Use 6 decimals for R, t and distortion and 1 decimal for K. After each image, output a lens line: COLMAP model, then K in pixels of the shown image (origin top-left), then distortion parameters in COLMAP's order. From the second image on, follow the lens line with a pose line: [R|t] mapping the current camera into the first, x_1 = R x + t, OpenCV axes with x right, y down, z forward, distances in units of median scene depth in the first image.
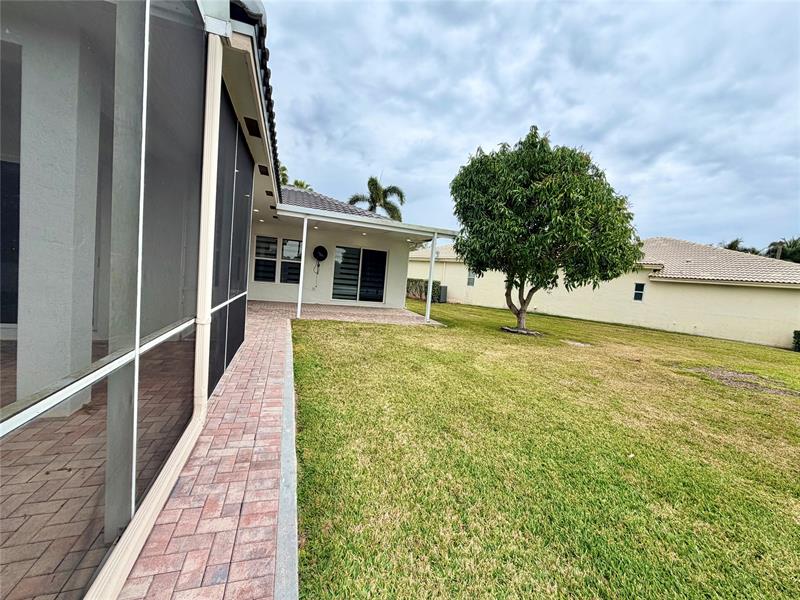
lens RADIAL K [[319.0, 0, 399.4], [0, 319.0, 298.5], [0, 0, 1]] dist [-0.001689, -0.000655]
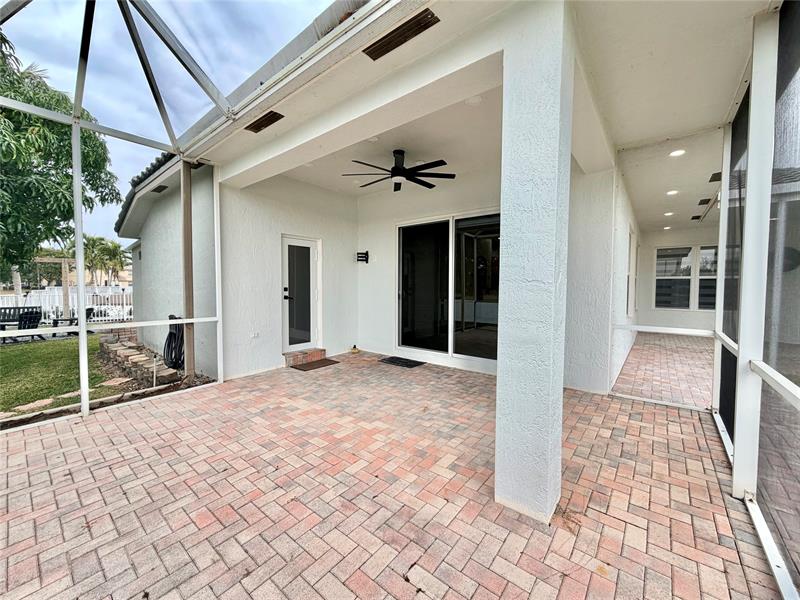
lens RADIAL K [[319.0, 0, 399.9], [0, 319.0, 298.1], [0, 0, 1]] dist [-0.001689, -0.000655]
pose [[0.527985, -0.050868, -0.847729, -0.126076], [-0.014096, 0.997542, -0.068637, -0.016225], [0.849137, 0.048189, 0.525970, 0.070400]]
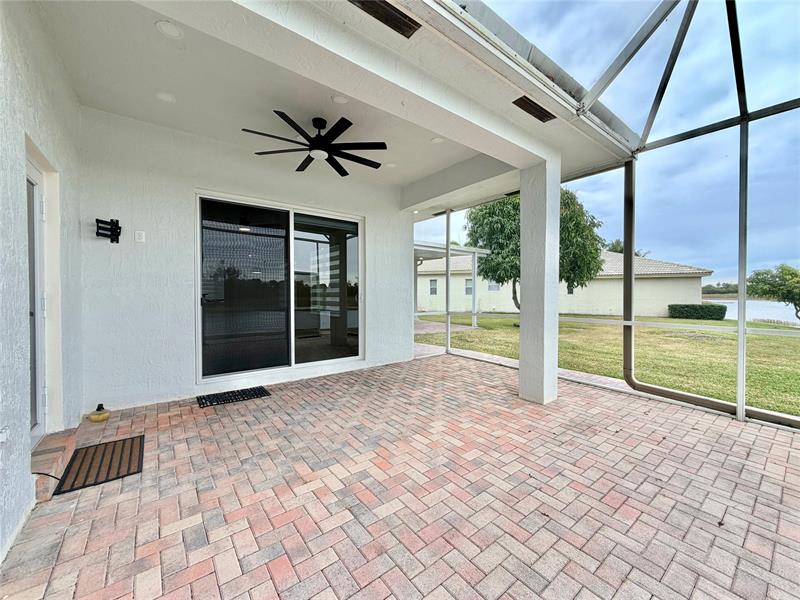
lens RADIAL K [[319.0, 0, 400.5], [0, 319.0, 297.5], [0, 0, 1]] dist [-0.001689, -0.000655]
pose [[0.944052, -0.091586, 0.316826, -0.460833], [0.104749, 0.994191, -0.024729, -0.028999], [-0.312720, 0.056533, 0.948161, -0.042134]]
